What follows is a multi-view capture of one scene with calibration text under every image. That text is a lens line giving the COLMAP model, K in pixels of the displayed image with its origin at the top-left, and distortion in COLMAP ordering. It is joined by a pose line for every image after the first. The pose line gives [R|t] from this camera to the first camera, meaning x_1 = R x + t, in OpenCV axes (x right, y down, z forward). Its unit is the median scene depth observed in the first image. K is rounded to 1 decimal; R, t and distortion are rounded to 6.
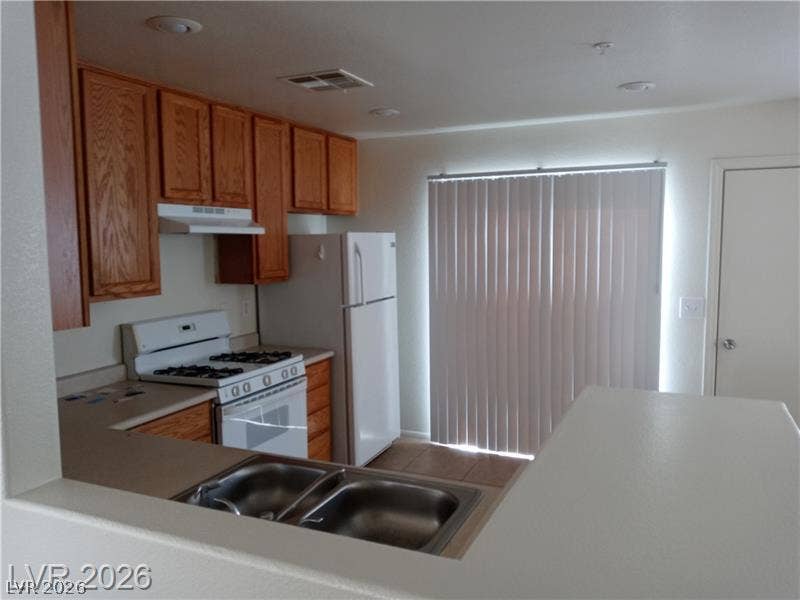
lens RADIAL K [[663.8, 0, 400.0], [0, 663.8, 300.0], [0, 0, 1]] dist [0.008402, -0.005966]
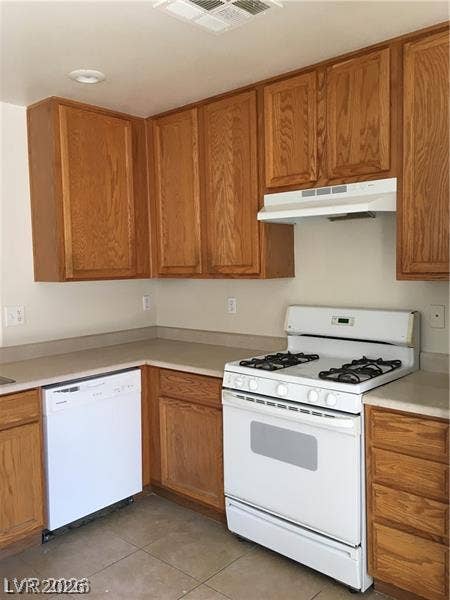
lens RADIAL K [[497.9, 0, 225.0], [0, 497.9, 300.0], [0, 0, 1]] dist [0.008402, -0.005966]
pose [[-0.312105, 0.087510, -0.946009, 0.434893], [-0.068708, 0.991062, 0.114346, -0.062491], [0.947560, 0.100687, -0.303303, 1.186284]]
